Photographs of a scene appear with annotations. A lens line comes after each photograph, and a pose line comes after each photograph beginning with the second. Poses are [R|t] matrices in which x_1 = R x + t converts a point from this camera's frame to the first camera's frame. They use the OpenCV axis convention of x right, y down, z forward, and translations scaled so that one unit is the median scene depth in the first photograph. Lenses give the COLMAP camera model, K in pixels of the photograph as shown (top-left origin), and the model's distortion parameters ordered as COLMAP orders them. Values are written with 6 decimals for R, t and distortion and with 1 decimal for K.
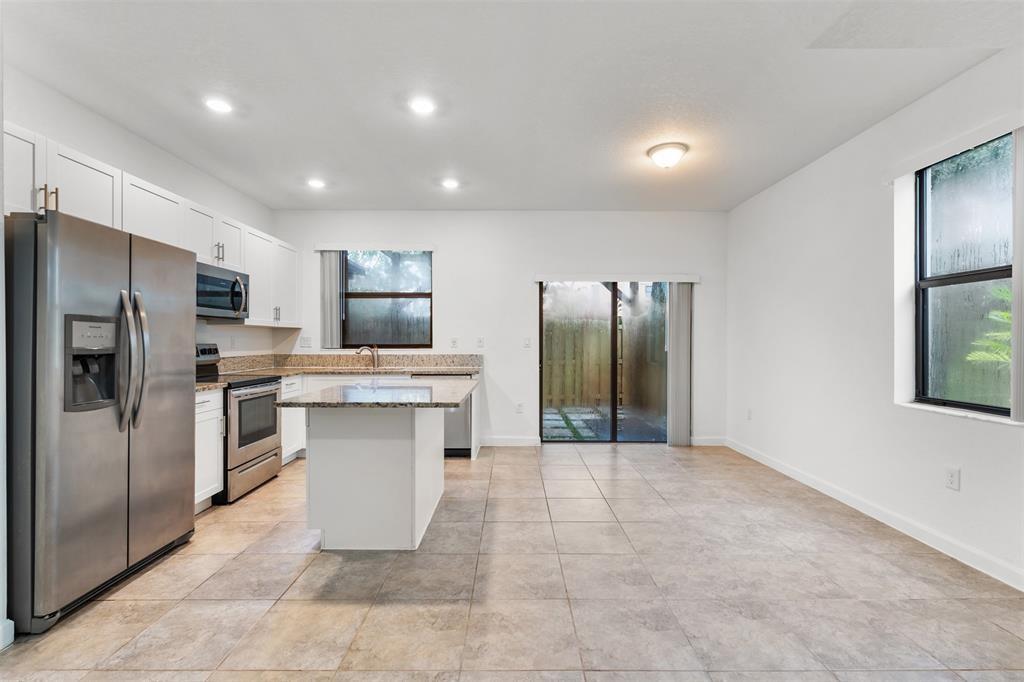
lens RADIAL K [[454.5, 0, 514.1], [0, 454.5, 341.1], [0, 0, 1]] dist [-0.006678, 0.001894]
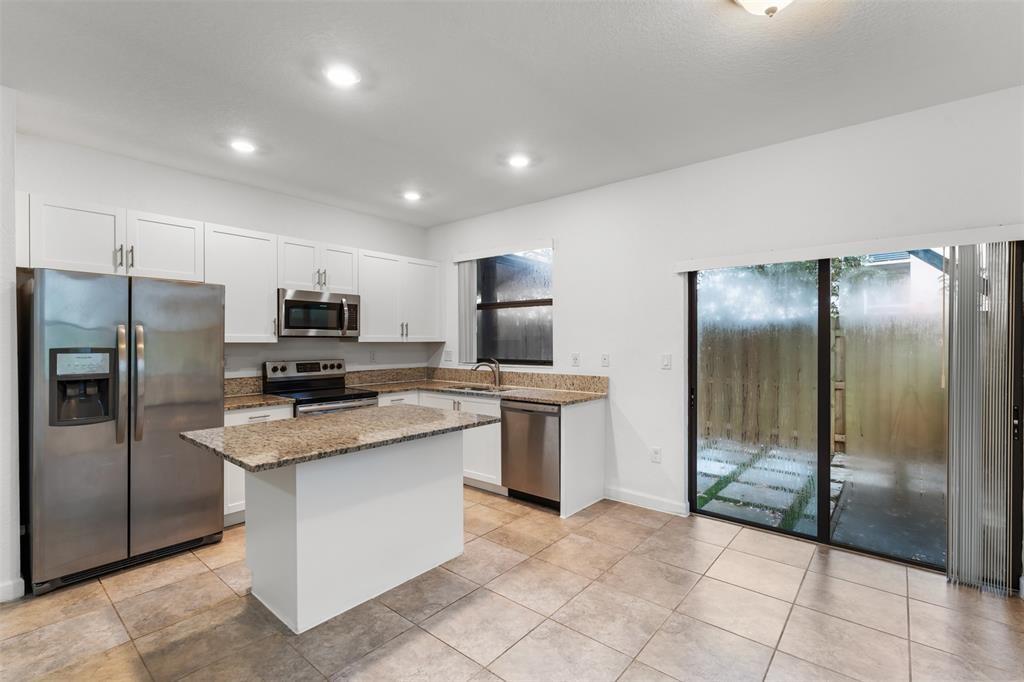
lens RADIAL K [[454.5, 0, 514.4], [0, 454.5, 344.6], [0, 0, 1]] dist [-0.006678, 0.001894]
pose [[0.761432, 0.003275, -0.648236, 0.489070], [0.001236, 0.999978, 0.006505, -0.046542], [0.648243, -0.005754, 0.761412, 0.532054]]
